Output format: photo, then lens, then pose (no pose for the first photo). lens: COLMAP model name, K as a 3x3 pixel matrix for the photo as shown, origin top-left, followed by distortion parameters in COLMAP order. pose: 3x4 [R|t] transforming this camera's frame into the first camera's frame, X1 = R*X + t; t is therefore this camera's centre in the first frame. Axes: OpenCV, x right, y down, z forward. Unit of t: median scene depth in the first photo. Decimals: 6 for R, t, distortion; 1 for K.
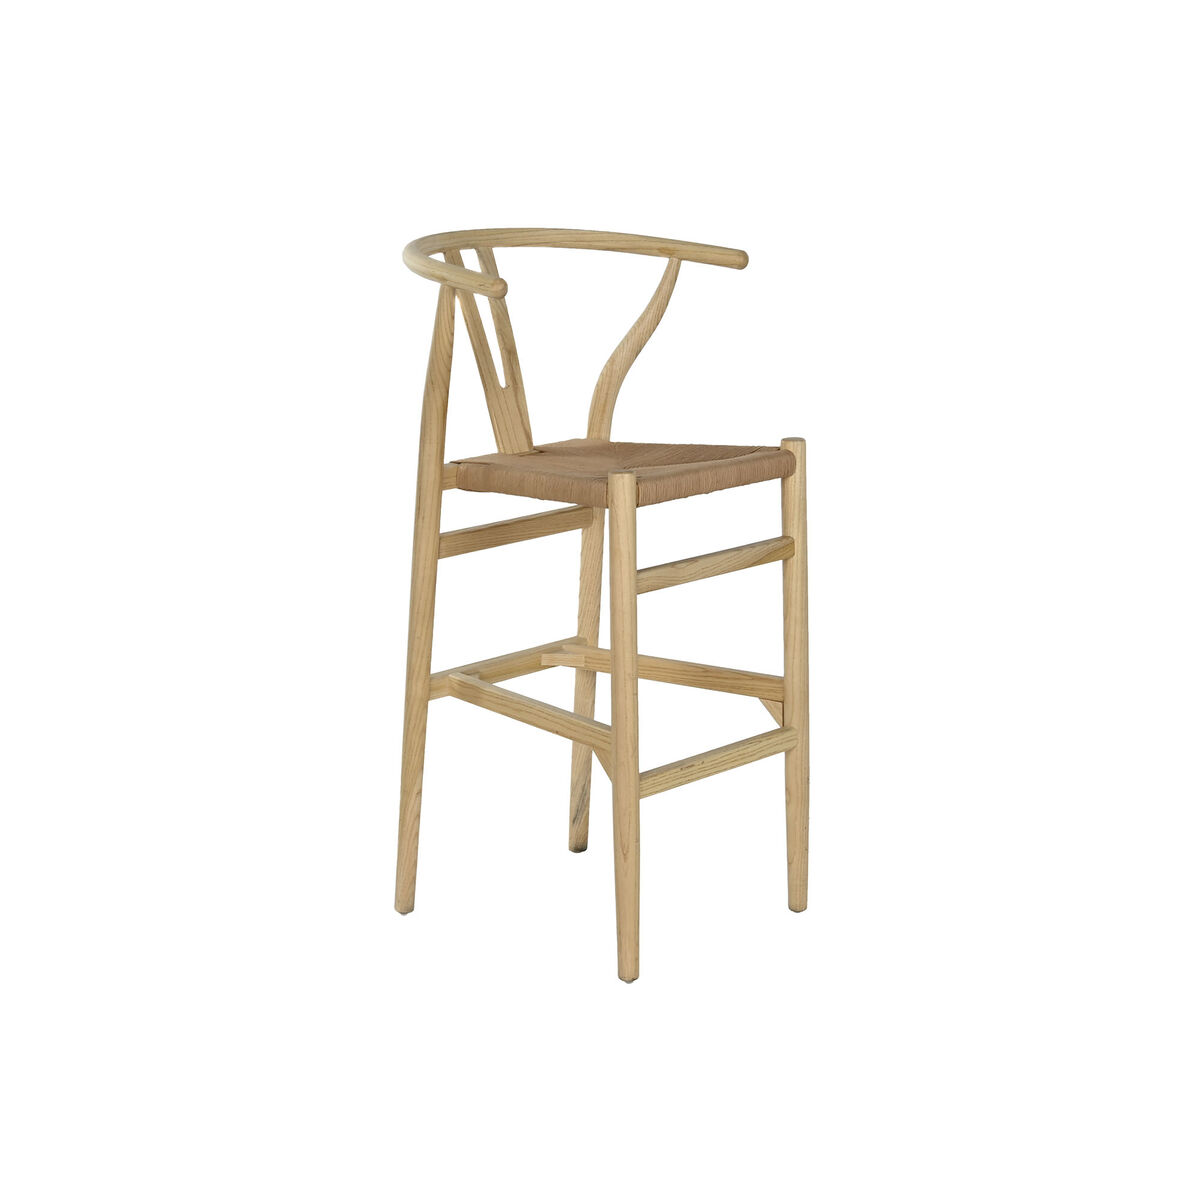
lens RADIAL K [[2985.4, 0, 600.7], [0, 2985.4, 601.1], [0, 0, 1]] dist [0.024964, 0.000000]
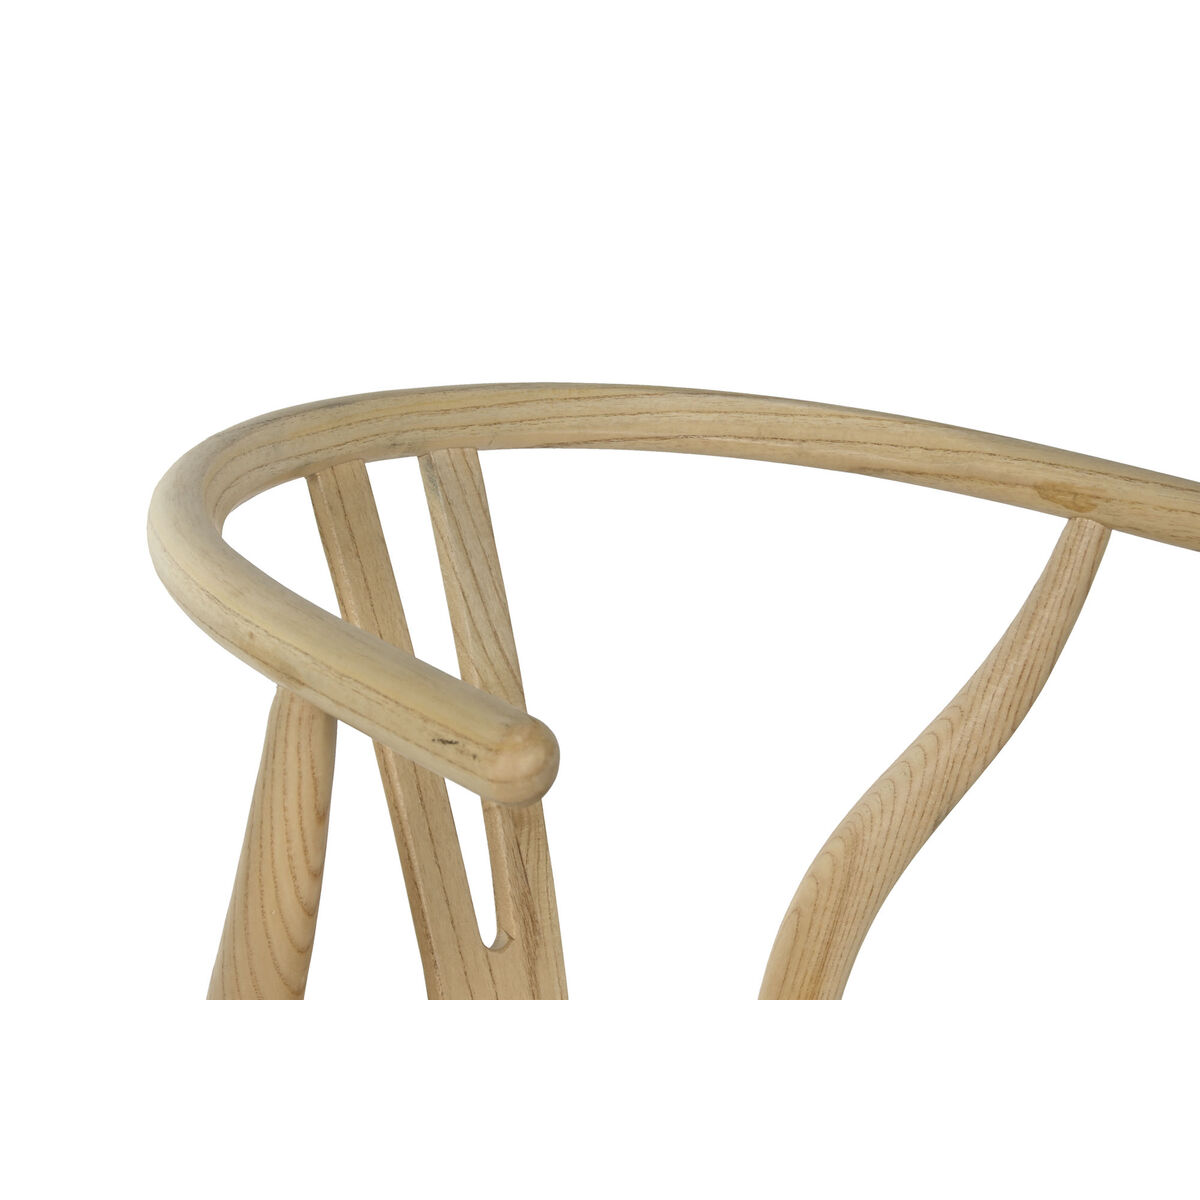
lens RADIAL K [[3712.2, 0, 600.0], [0, 3712.2, 600.6], [0, 0, 1]] dist [-0.636792, 0.000000]
pose [[0.998259, 0.055807, 0.019070, -0.030519], [-0.055882, 0.998431, 0.003434, -0.105962], [-0.018849, -0.004494, 0.999812, 0.638933]]
